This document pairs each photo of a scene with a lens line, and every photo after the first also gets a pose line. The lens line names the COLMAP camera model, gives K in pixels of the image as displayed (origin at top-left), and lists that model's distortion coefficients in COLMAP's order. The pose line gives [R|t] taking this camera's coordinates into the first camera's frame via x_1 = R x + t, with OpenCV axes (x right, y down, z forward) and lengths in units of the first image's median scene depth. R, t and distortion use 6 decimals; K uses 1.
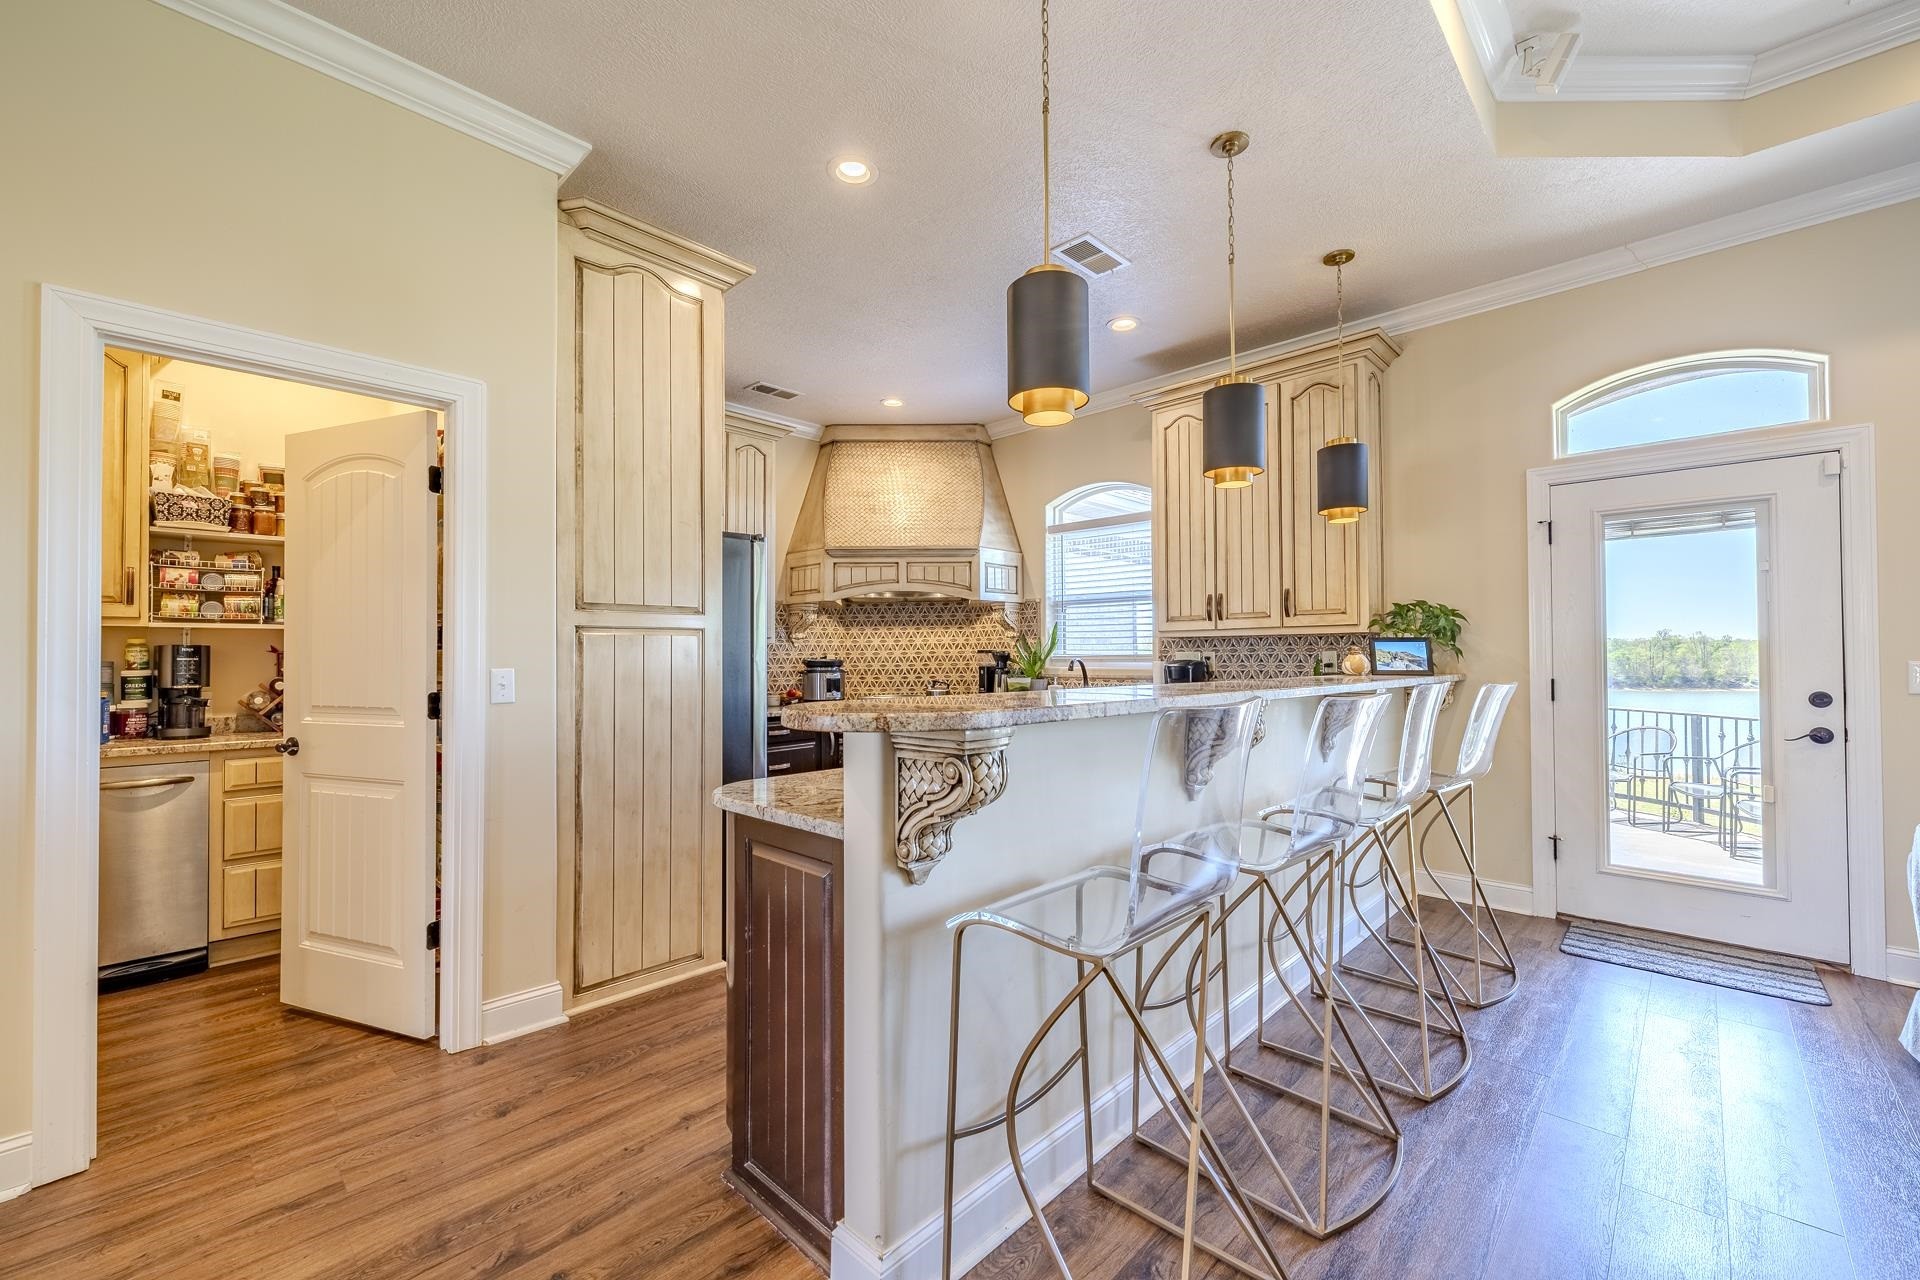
lens RADIAL K [[775.6, 0, 960.4], [0, 775.6, 642.4], [0, 0, 1]] dist [-0.001241, -0.000561]
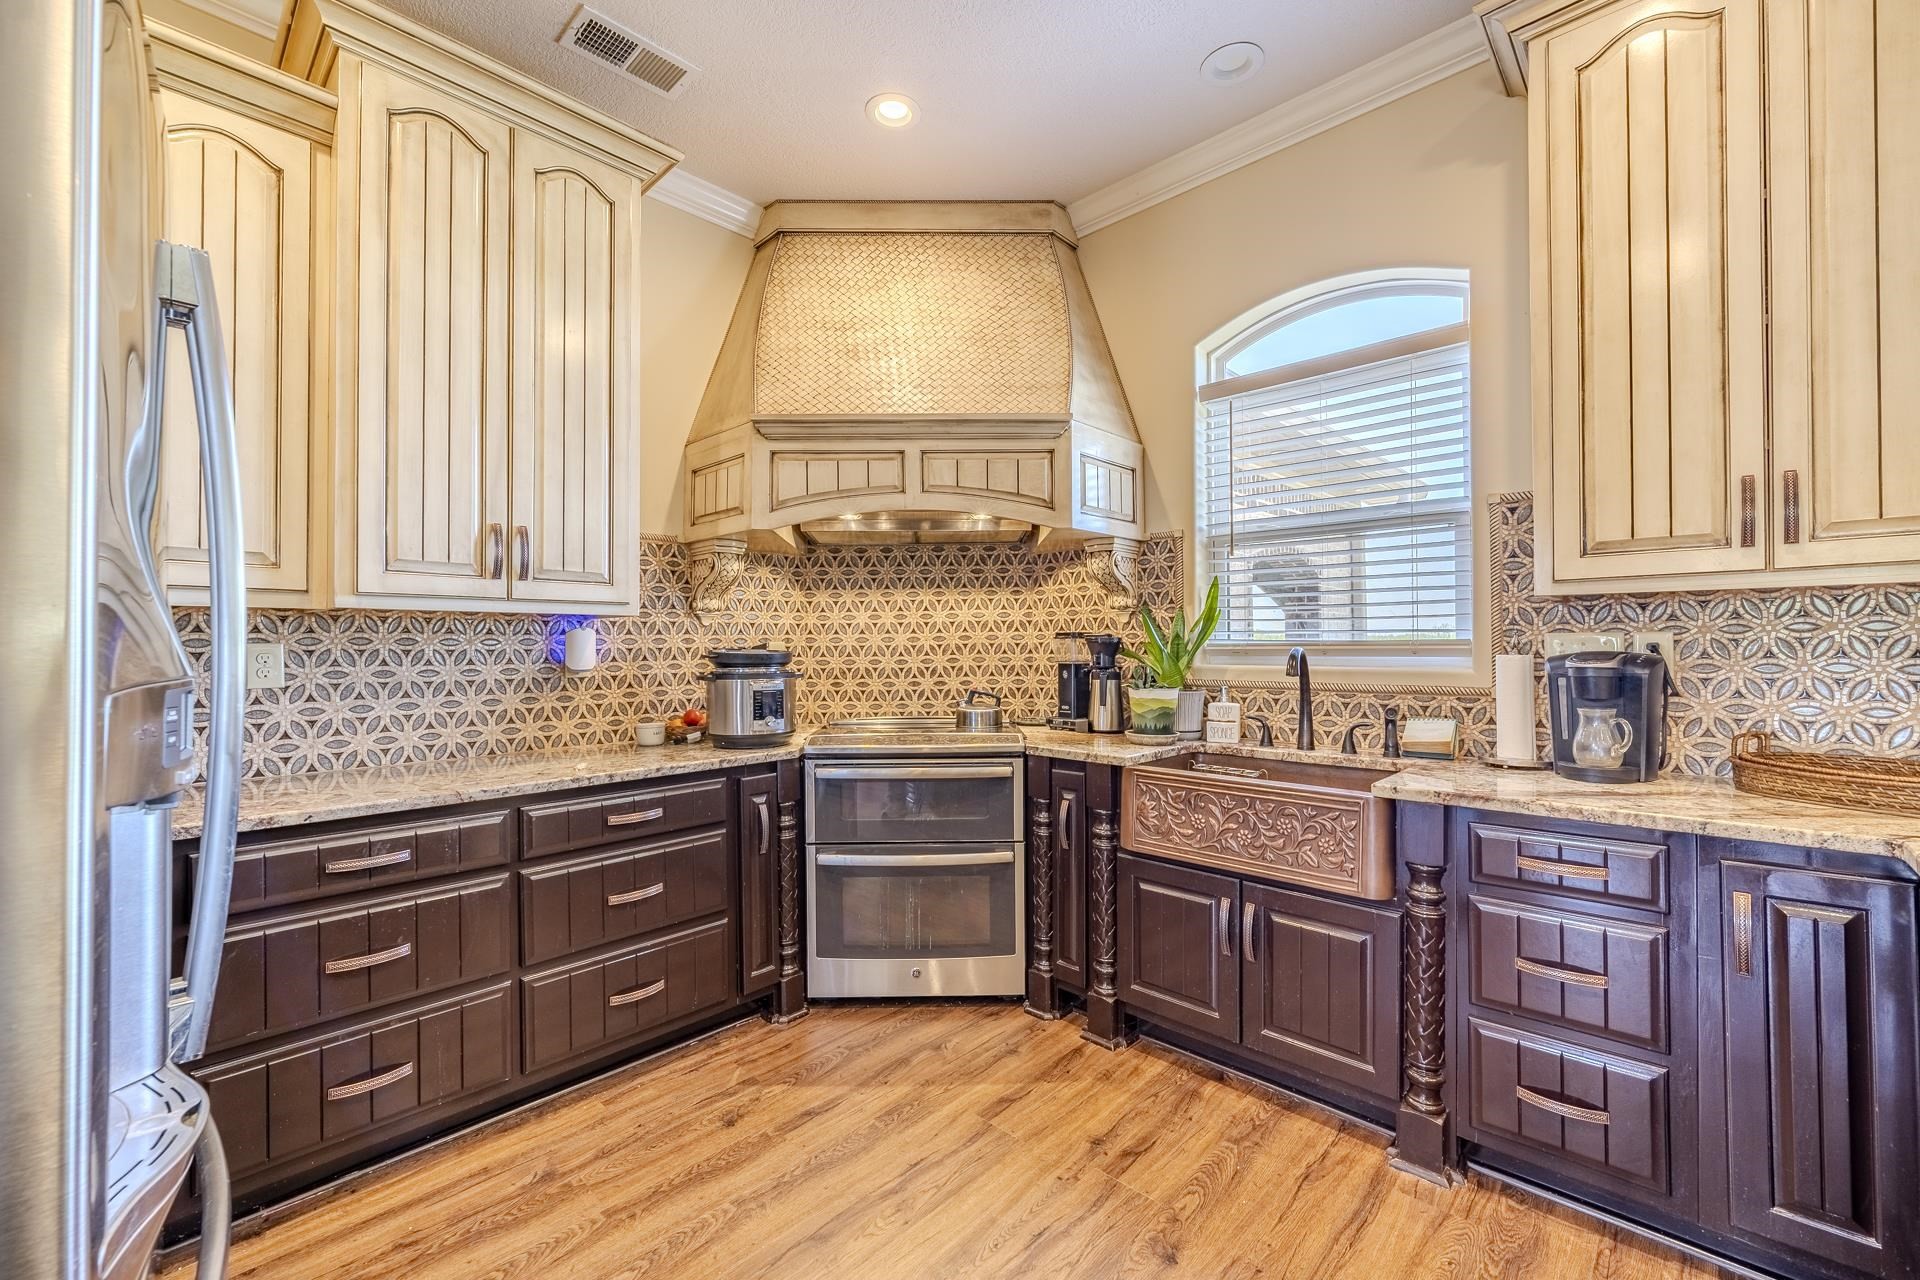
lens RADIAL K [[775.6, 0, 949.9], [0, 775.6, 642.6], [0, 0, 1]] dist [-0.001241, -0.000561]
pose [[0.999946, -0.000686, -0.010362, -0.044863], [0.000820, 0.999916, 0.012936, 0.010290], [0.010352, -0.012944, 0.999863, 0.495350]]
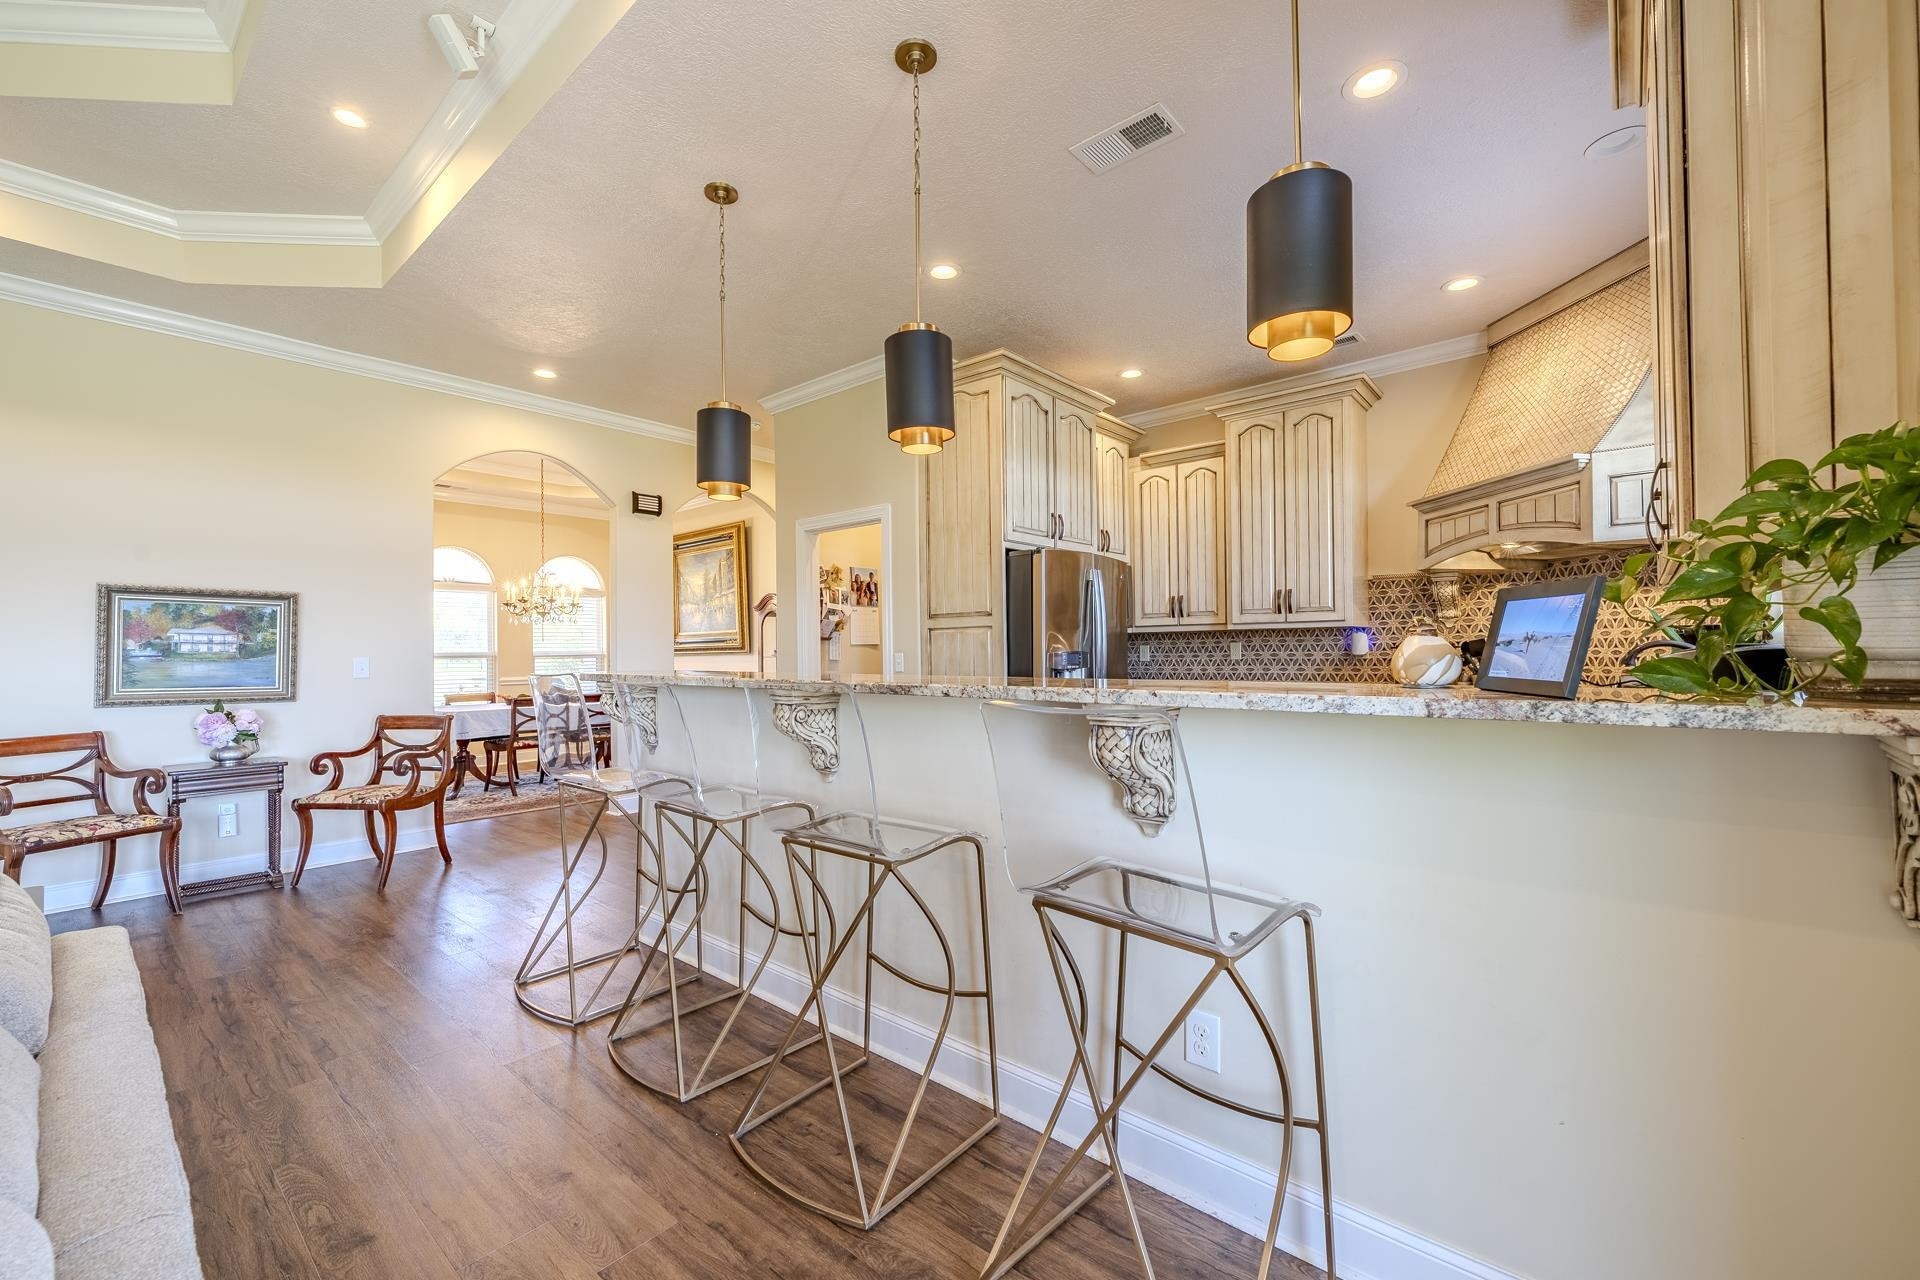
lens RADIAL K [[775.6, 0, 953.1], [0, 775.6, 642.4], [0, 0, 1]] dist [-0.001241, -0.000561]
pose [[0.044398, -0.006209, -0.998995, 0.569405], [0.031325, 0.999498, -0.004820, 0.008536], [0.998523, -0.031080, 0.044571, 0.467755]]
